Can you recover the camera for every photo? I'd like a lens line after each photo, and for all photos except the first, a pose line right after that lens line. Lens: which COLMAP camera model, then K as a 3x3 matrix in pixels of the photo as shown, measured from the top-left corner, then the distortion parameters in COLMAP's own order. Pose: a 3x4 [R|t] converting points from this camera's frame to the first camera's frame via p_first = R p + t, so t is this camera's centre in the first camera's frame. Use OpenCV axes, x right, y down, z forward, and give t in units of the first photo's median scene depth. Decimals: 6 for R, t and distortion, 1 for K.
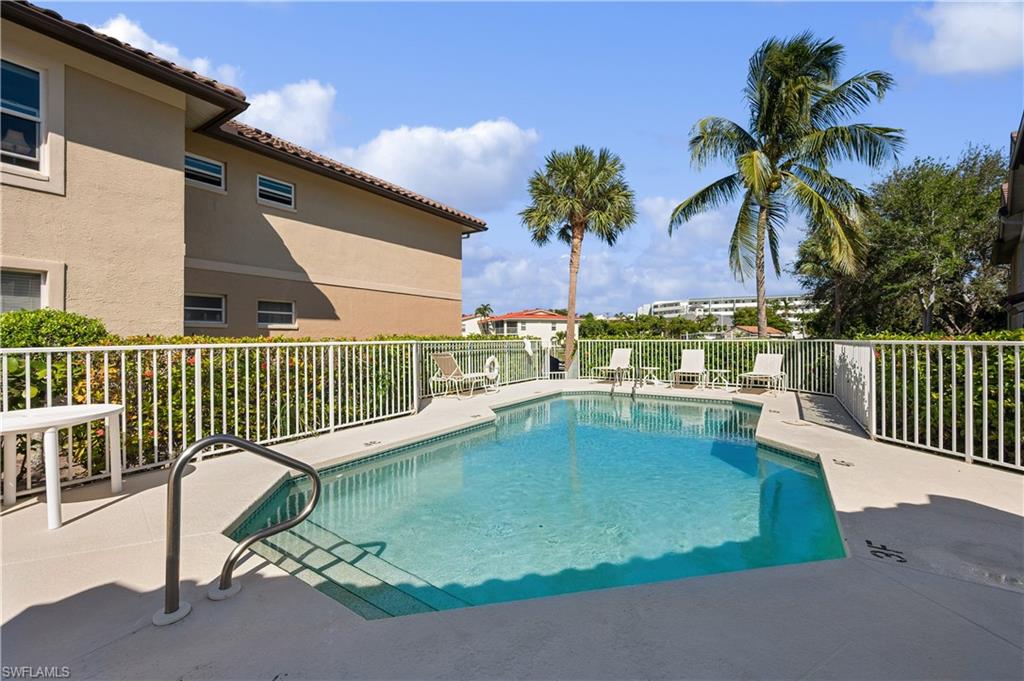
lens RADIAL K [[414.7, 0, 528.9], [0, 414.7, 339.7], [0, 0, 1]] dist [-0.003861, 0.000332]
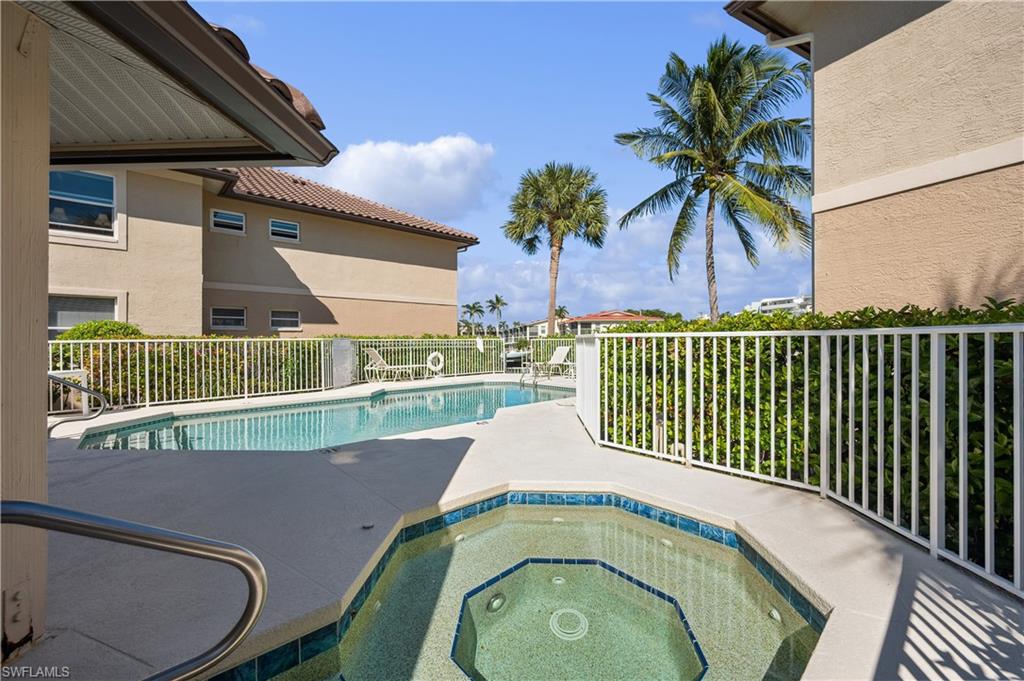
lens RADIAL K [[414.7, 0, 528.6], [0, 414.7, 343.2], [0, 0, 1]] dist [-0.003861, 0.000332]
pose [[0.968596, -0.000338, -0.248638, 0.486462], [0.001482, 0.999989, 0.004415, 0.008975], [0.248634, -0.004645, 0.968586, -0.115162]]
